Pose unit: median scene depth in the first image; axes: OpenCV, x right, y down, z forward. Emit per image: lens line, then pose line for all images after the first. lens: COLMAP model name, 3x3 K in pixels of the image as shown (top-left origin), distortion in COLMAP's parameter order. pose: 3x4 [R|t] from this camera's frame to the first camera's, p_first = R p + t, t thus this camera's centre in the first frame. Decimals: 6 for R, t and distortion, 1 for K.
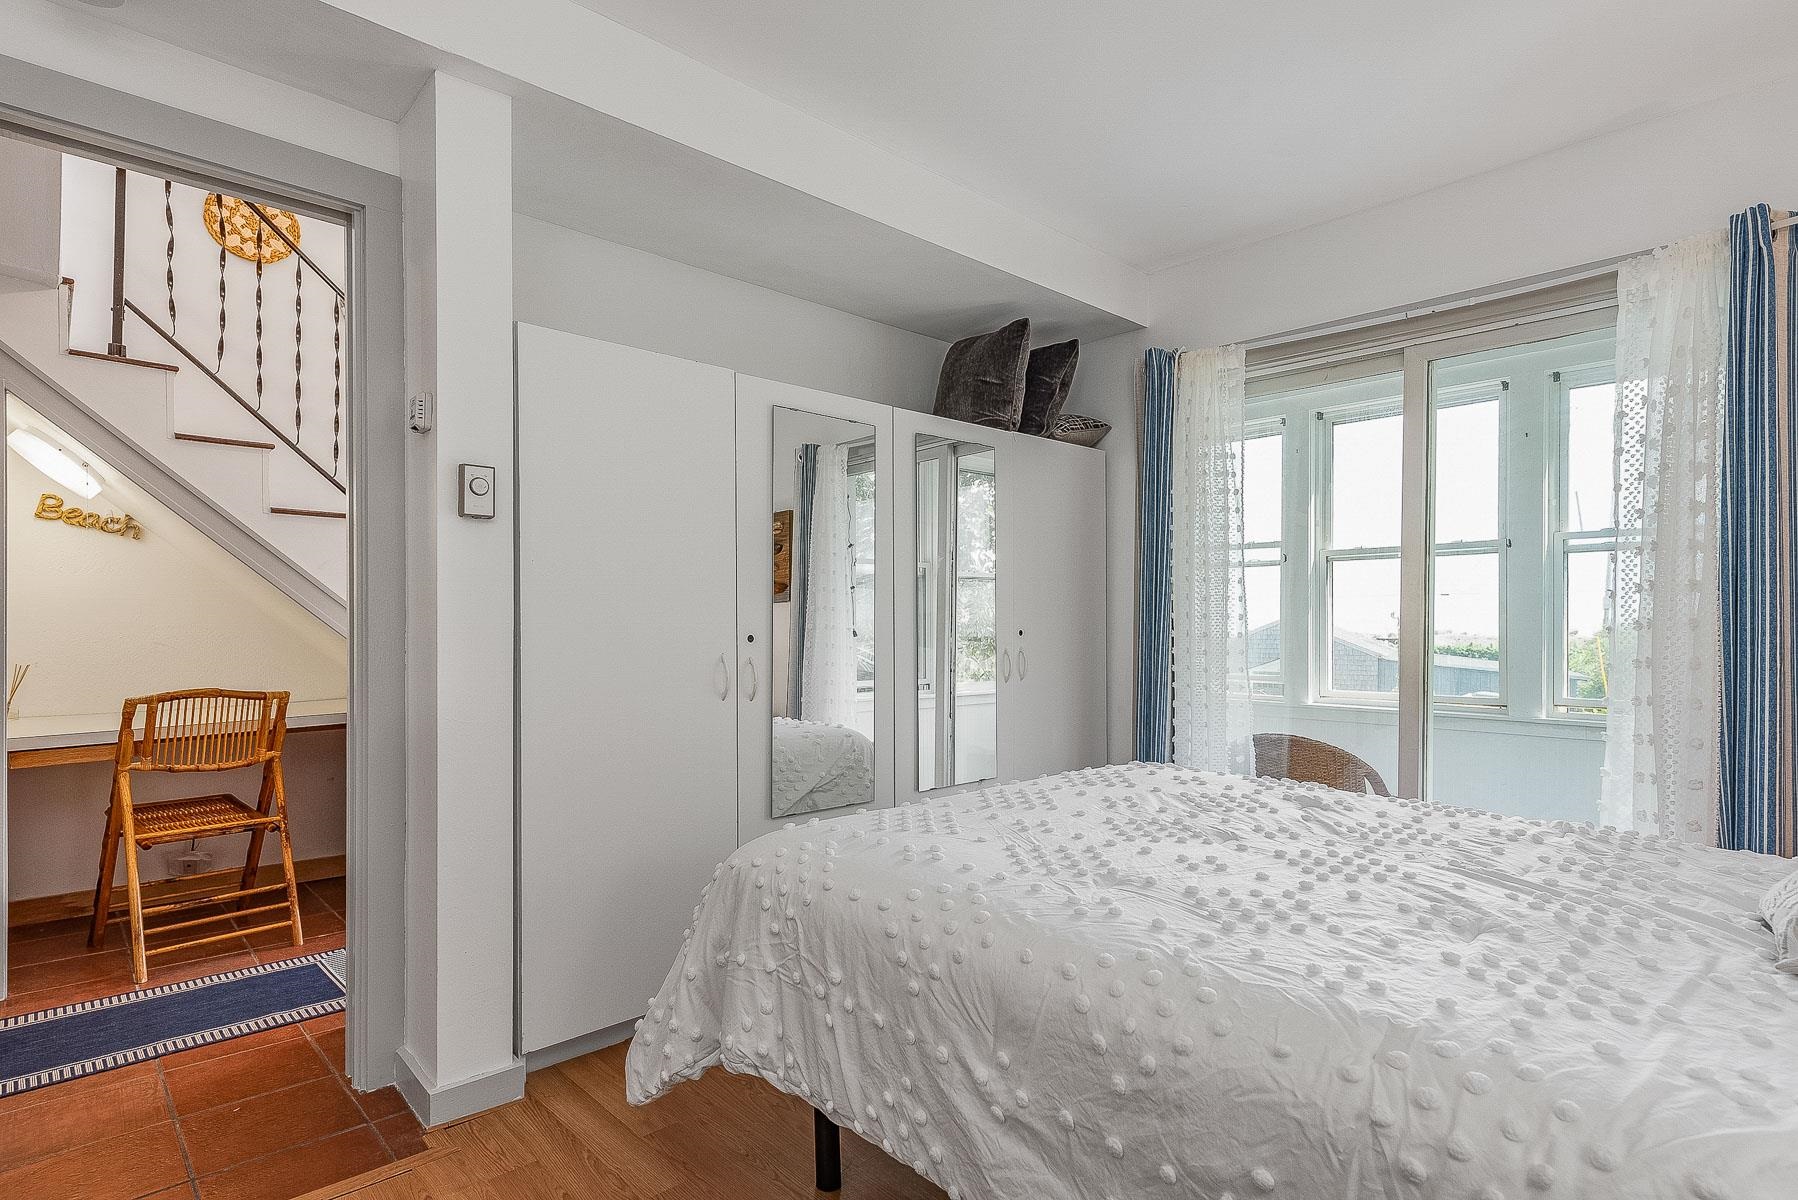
lens RADIAL K [[936.0, 0, 900.2], [0, 936.0, 638.3], [0, 0, 1]] dist [0.001454, 0.000112]
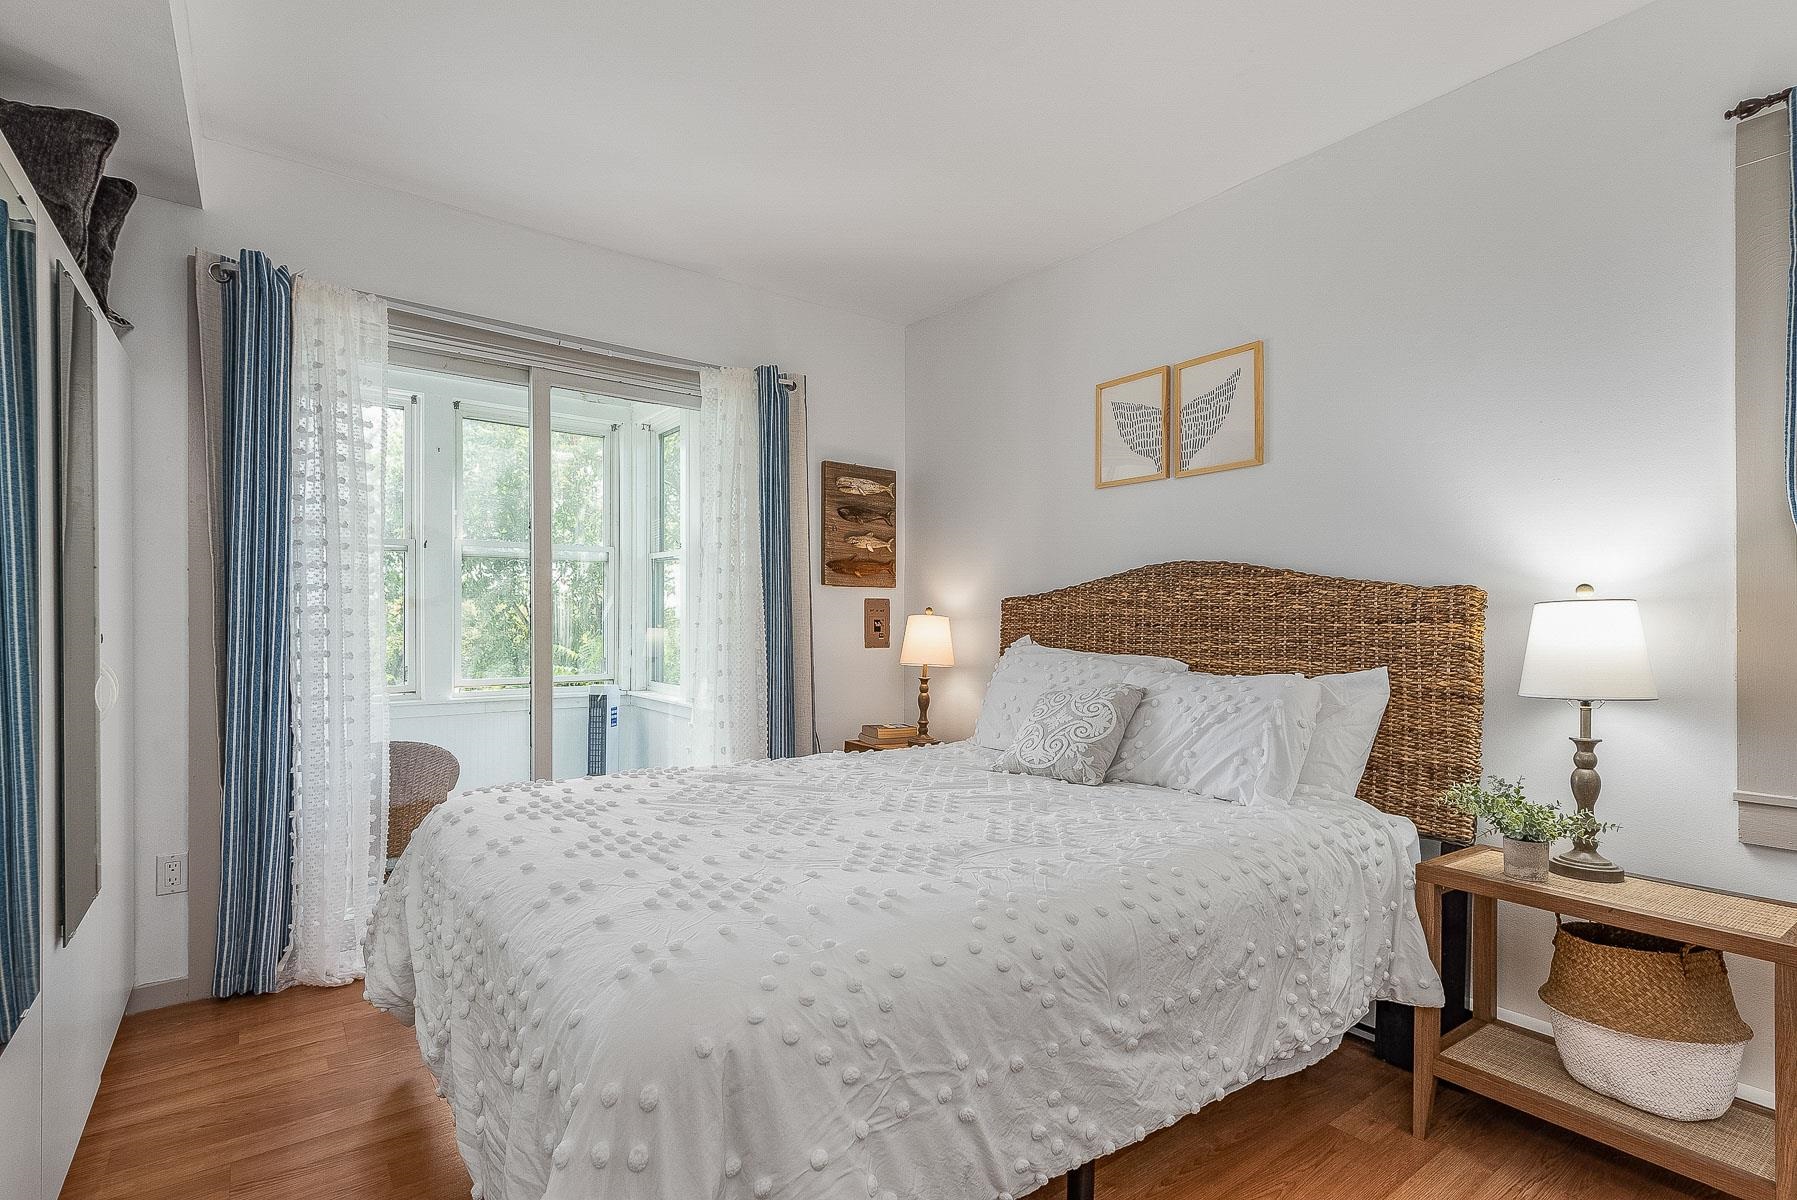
lens RADIAL K [[848.6, 0, 899.2], [0, 848.6, 618.6], [0, 0, 1]] dist [-0.000218, 0.000064]
pose [[0.094086, -0.002597, 0.995561, -0.778767], [0.007115, 0.999973, 0.001936, -0.030593], [-0.995539, 0.006901, 0.094102, 0.926519]]
